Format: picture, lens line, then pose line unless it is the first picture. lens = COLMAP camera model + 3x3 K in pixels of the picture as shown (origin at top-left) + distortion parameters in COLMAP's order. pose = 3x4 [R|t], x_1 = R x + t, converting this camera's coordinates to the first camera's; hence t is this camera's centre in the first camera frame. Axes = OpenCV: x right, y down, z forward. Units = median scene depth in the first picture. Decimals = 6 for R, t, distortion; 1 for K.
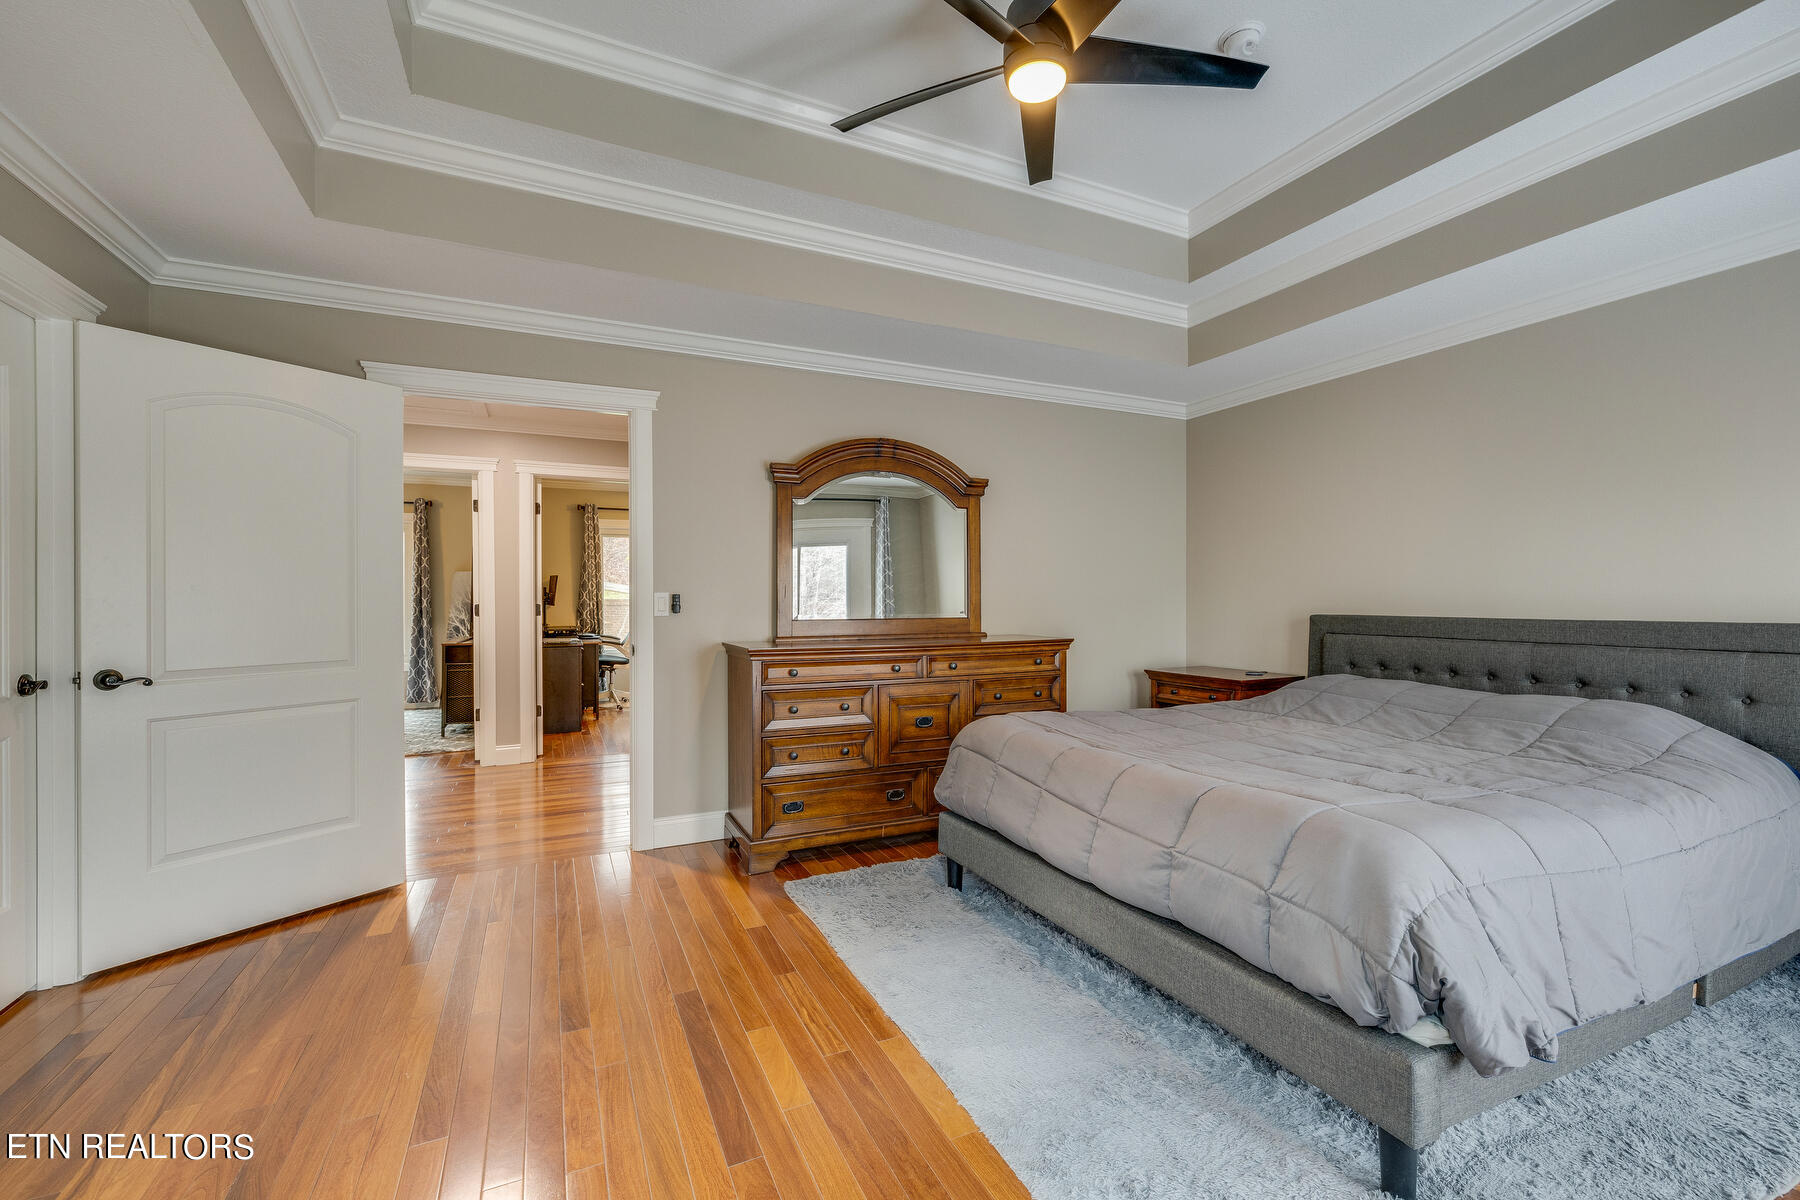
lens RADIAL K [[758.9, 0, 907.9], [0, 758.9, 594.6], [0, 0, 1]] dist [0.000564, -0.000233]
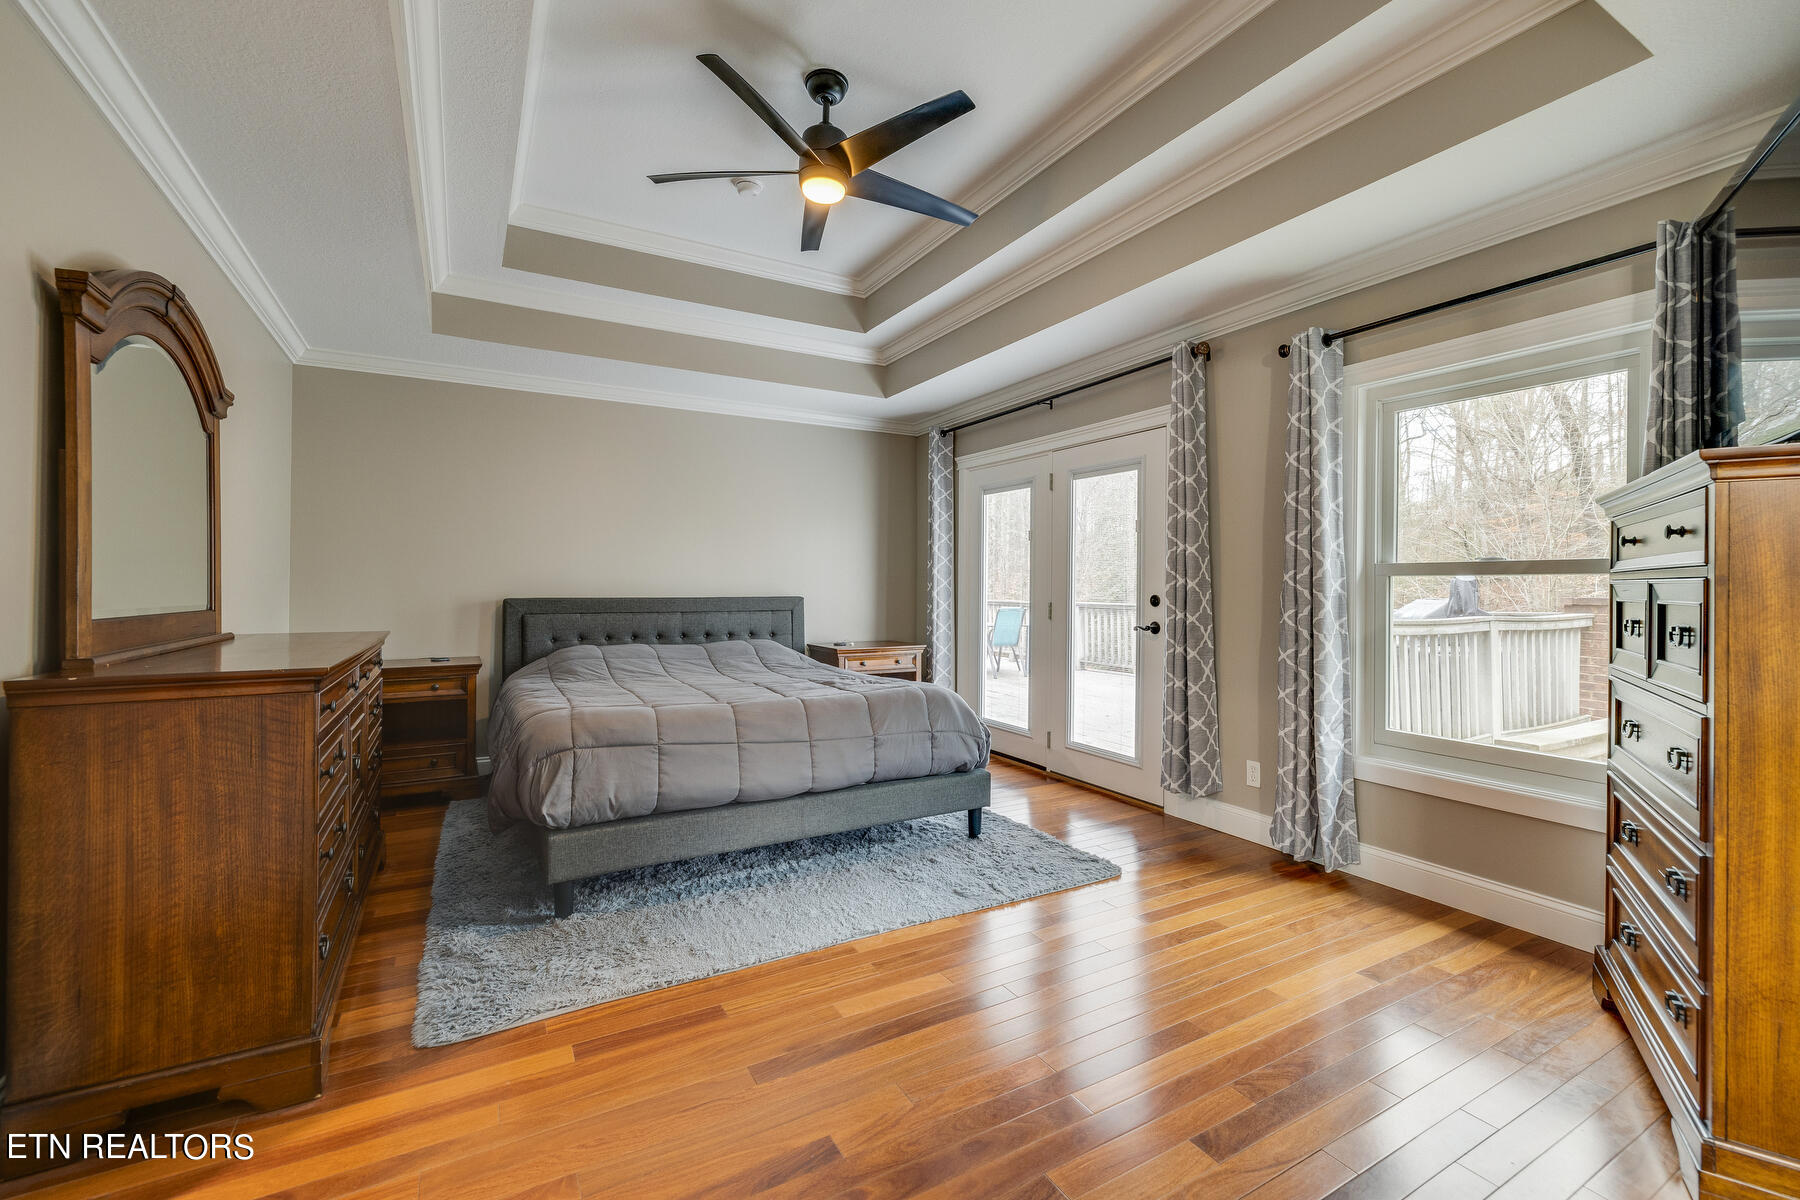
lens RADIAL K [[758.9, 0, 905.3], [0, 758.9, 594.2], [0, 0, 1]] dist [0.000564, -0.000233]
pose [[-0.078962, -0.006493, 0.996856, -1.019759], [-0.005827, 0.999965, 0.006051, 0.016862], [-0.996861, -0.005331, -0.078997, 0.849661]]
